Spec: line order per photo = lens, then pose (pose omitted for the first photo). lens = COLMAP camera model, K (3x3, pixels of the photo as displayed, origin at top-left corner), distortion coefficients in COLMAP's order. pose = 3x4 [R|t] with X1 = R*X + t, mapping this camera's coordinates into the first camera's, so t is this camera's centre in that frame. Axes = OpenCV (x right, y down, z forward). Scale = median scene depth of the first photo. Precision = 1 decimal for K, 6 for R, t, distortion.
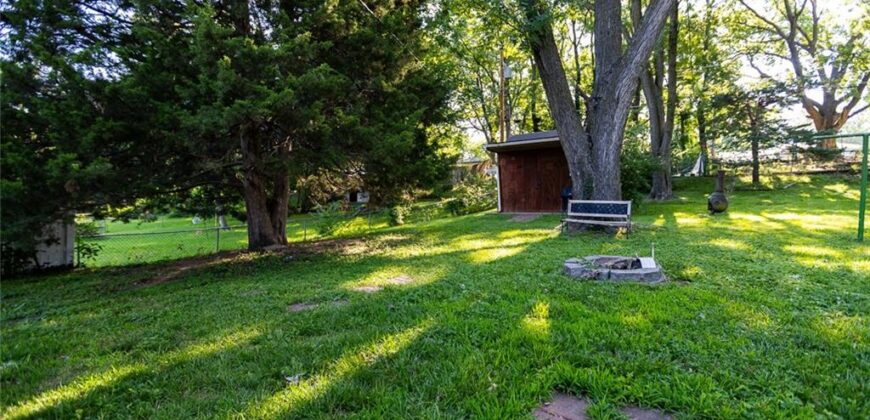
lens RADIAL K [[384.3, 0, 436.9], [0, 384.3, 211.3], [0, 0, 1]] dist [0.003637, -0.000691]
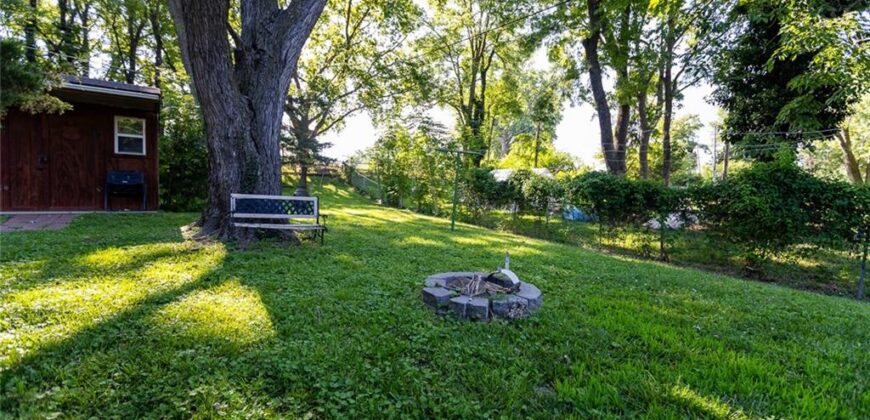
lens RADIAL K [[384.3, 0, 434.9], [0, 384.3, 209.6], [0, 0, 1]] dist [0.003637, -0.000691]
pose [[0.338612, -0.017737, 0.940759, -0.079726], [0.001883, 0.999833, 0.018173, -0.007272], [-0.940924, -0.004382, 0.338589, 0.252210]]
